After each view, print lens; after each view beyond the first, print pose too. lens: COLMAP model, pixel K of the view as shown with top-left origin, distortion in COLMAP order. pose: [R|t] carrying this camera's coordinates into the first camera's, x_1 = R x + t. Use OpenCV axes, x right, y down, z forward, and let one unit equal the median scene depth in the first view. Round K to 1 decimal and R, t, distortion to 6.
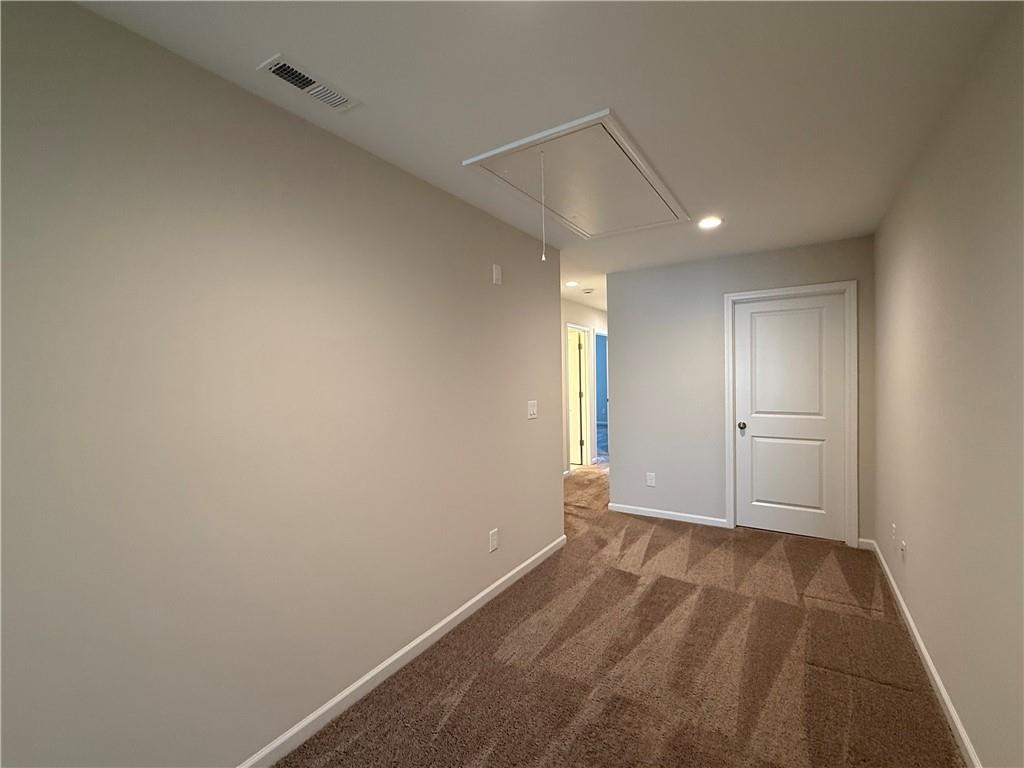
lens RADIAL K [[444.5, 0, 511.9], [0, 444.5, 382.5], [0, 0, 1]] dist [-0.000501, 0.000512]
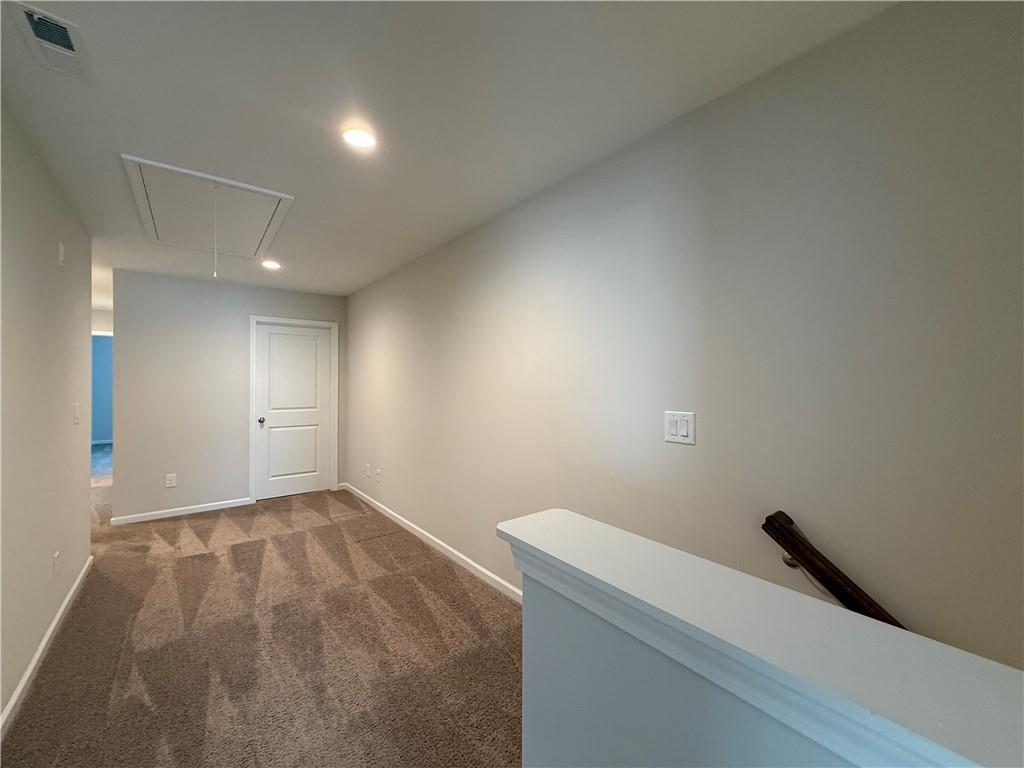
lens RADIAL K [[409.7, 0, 510.1], [0, 409.7, 382.6], [0, 0, 1]] dist [-0.000352, -0.000026]
pose [[0.324980, 0.018522, 0.945539, -0.477622], [0.008750, 0.999707, -0.022590, 0.029291], [-0.945680, 0.015615, 0.324723, -0.075474]]
